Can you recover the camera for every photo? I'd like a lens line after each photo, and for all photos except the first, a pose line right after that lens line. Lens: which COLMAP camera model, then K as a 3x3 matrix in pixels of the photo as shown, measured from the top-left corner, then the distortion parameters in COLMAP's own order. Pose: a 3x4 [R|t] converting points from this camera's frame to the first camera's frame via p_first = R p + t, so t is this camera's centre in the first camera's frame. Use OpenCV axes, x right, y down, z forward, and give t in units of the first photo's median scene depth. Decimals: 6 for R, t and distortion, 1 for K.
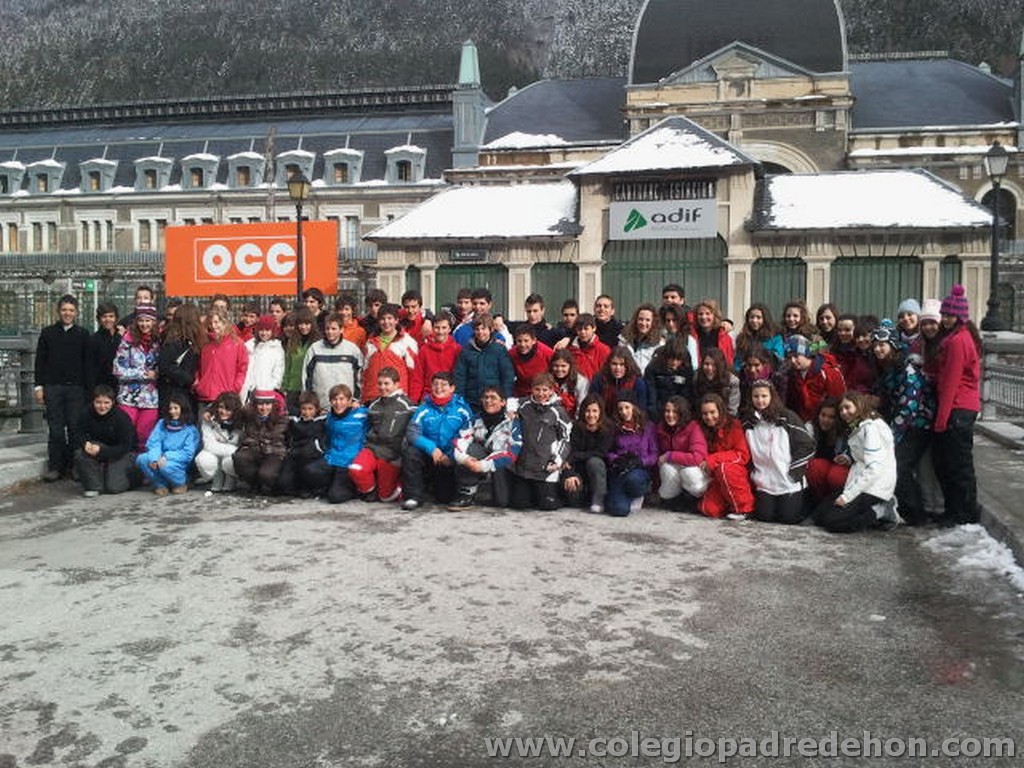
lens RADIAL K [[1061.8, 0, 506.6], [0, 1061.8, 409.4], [0, 0, 1]] dist [0.072865, -0.198870]
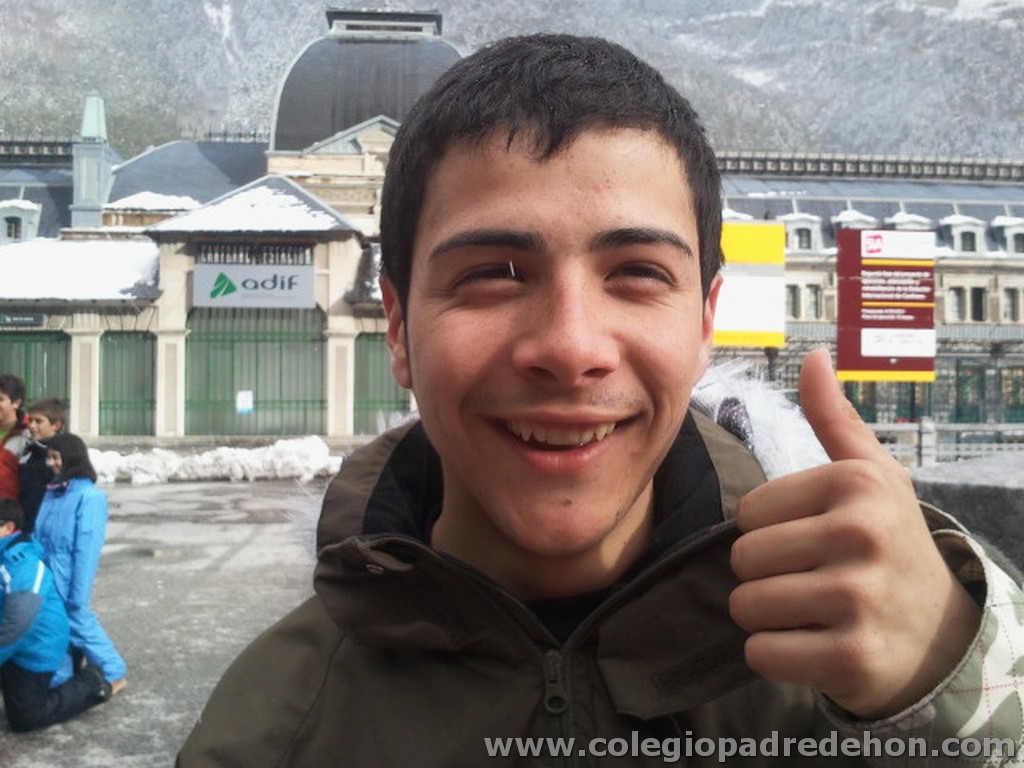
lens RADIAL K [[1069.4, 0, 512.5], [0, 1069.4, 396.6], [0, 0, 1]] dist [0.118271, -0.370950]
pose [[0.955569, 0.003702, 0.294743, 0.087753], [0.020651, 0.996623, -0.079468, -0.009413], [-0.294042, 0.082024, 0.952266, 0.084201]]
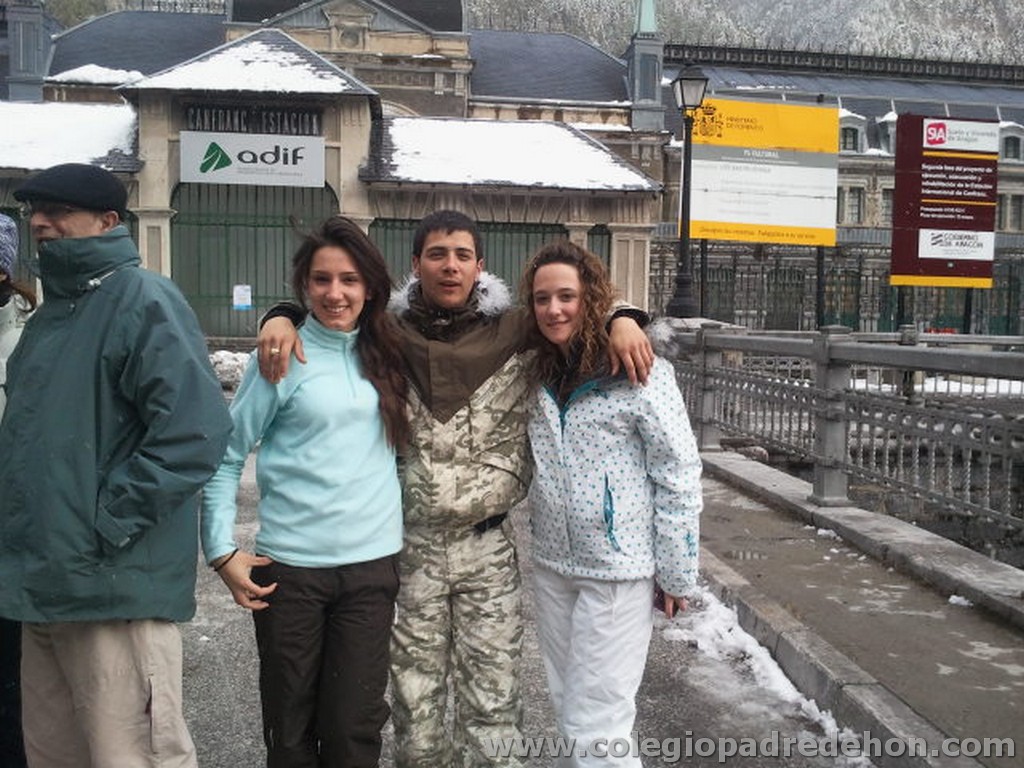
lens RADIAL K [[1061.8, 0, 506.6], [0, 1061.8, 409.4], [0, 0, 1]] dist [0.072865, -0.198870]
pose [[0.938414, -0.014298, 0.345218, 0.051643], [0.006176, 0.999678, 0.024618, -0.018280], [-0.345459, -0.020970, 0.938200, 0.224226]]
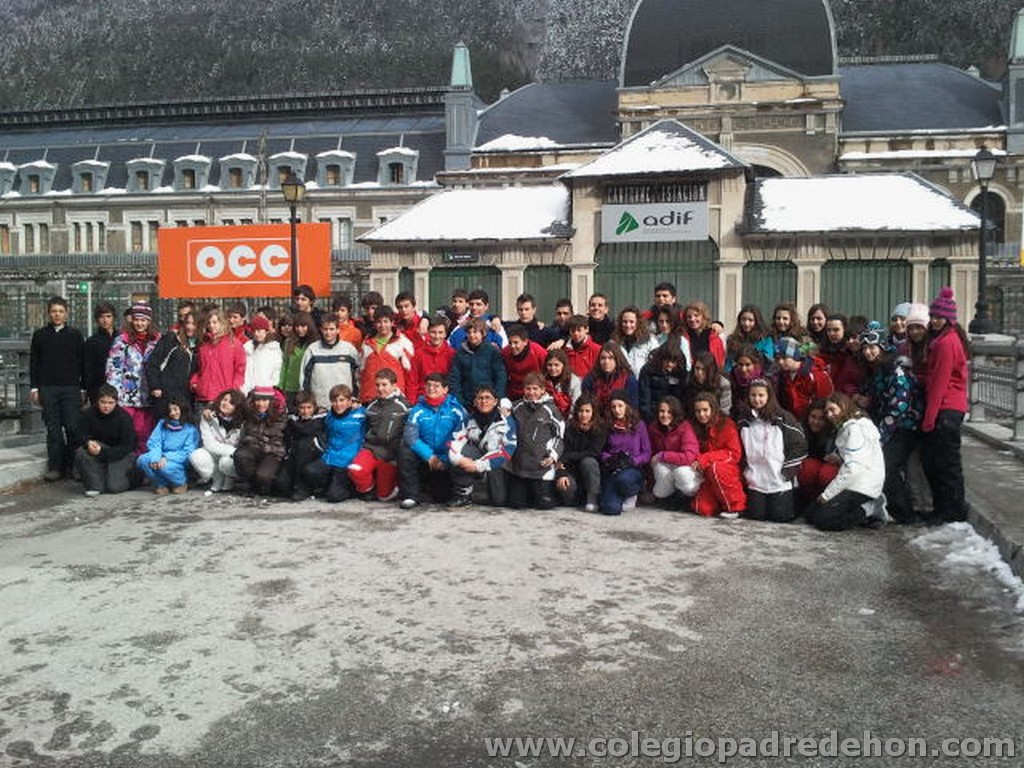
lens RADIAL K [[1061.8, 0, 506.6], [0, 1061.8, 409.4], [0, 0, 1]] dist [0.072865, -0.198870]
pose [[0.999966, 0.000326, 0.008234, -0.001369], [-0.000310, 0.999998, -0.001855, 0.000495], [-0.008235, 0.001853, 0.999964, -0.004593]]
